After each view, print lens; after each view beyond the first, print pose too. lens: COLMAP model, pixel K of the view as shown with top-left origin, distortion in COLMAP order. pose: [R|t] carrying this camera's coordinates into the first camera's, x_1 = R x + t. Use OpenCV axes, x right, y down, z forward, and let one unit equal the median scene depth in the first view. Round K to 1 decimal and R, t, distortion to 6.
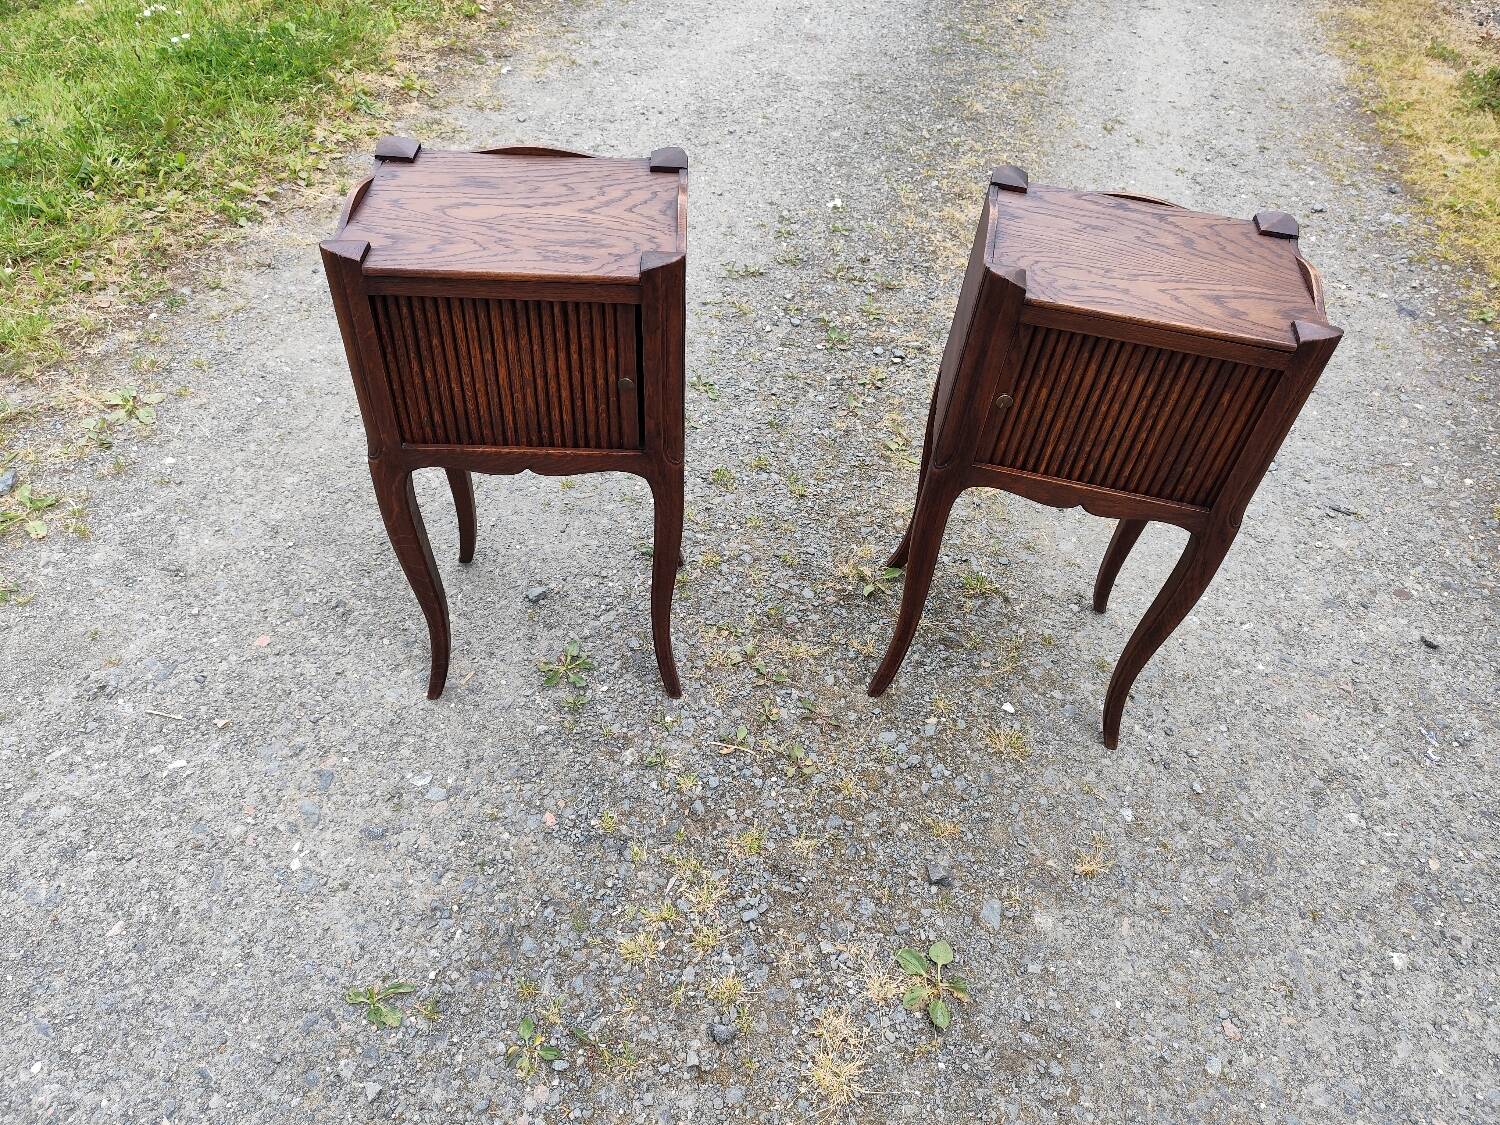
lens RADIAL K [[1029.8, 0, 751.5], [0, 1029.8, 557.4], [0, 0, 1]] dist [0.042928, -0.060838]
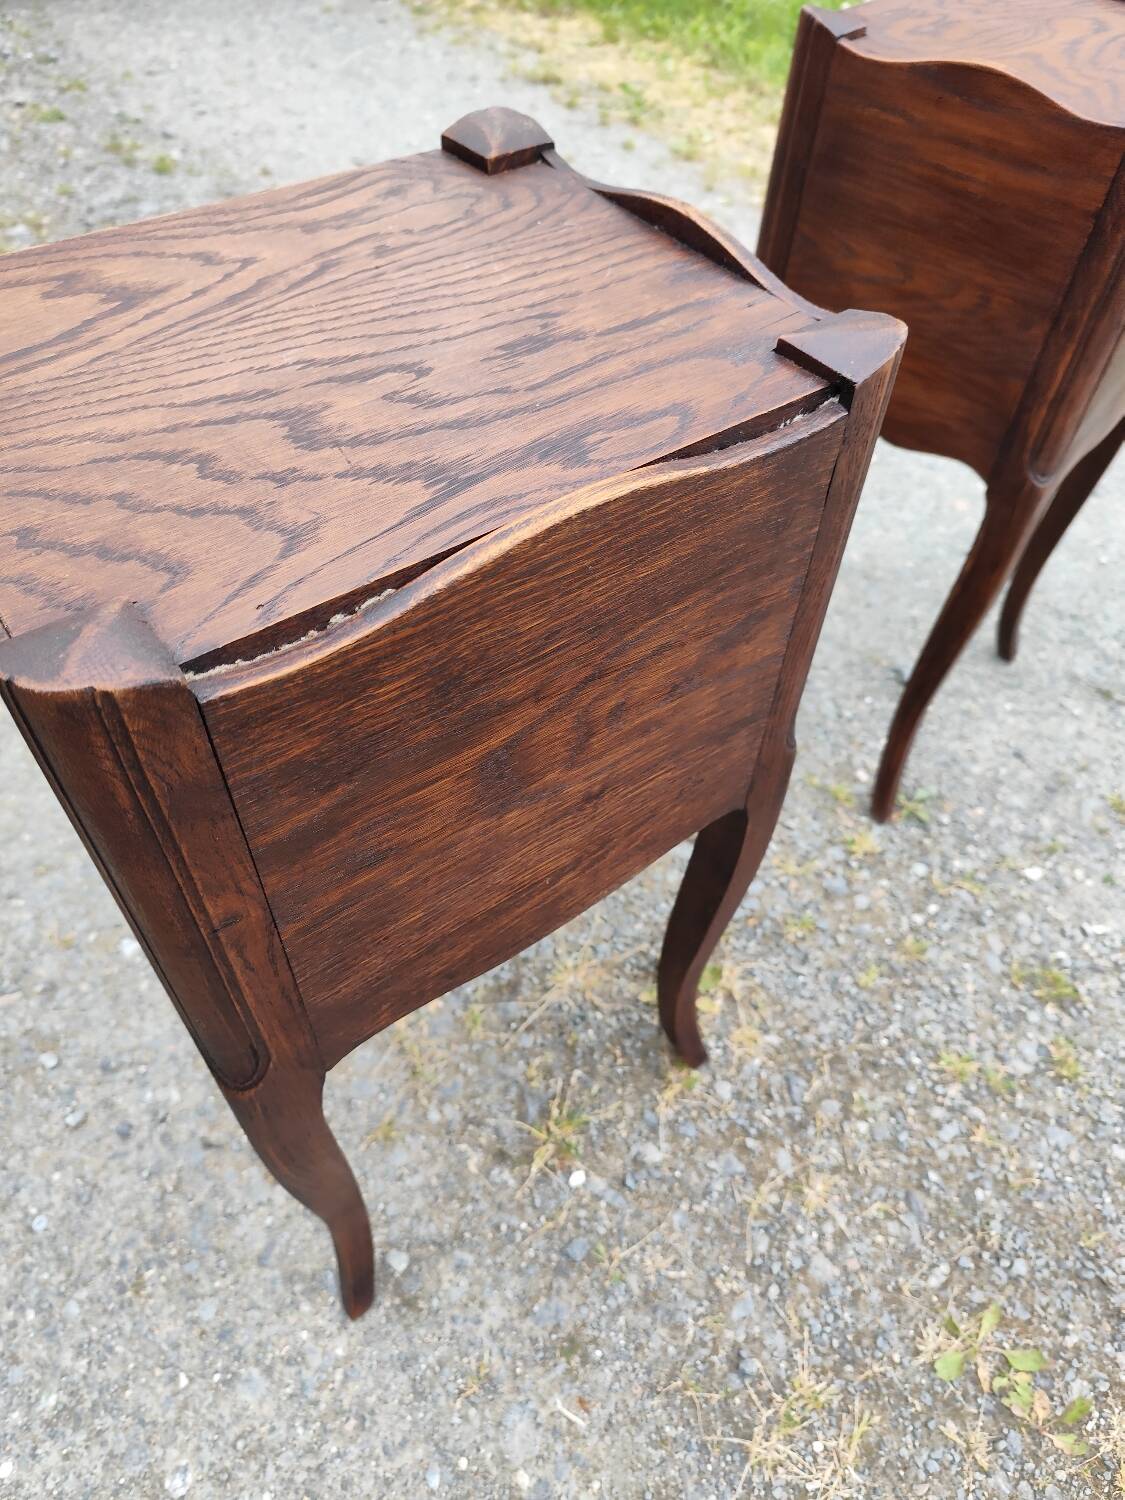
lens RADIAL K [[1042.3, 0, 558.0], [0, 1042.3, 742.4], [0, 0, 1]] dist [-0.005623, -0.013590]
pose [[-0.656311, 0.492052, -0.571963, 0.457679], [-0.581464, 0.153208, 0.799016, -0.450647], [0.480786, 0.856979, 0.185558, 0.806704]]
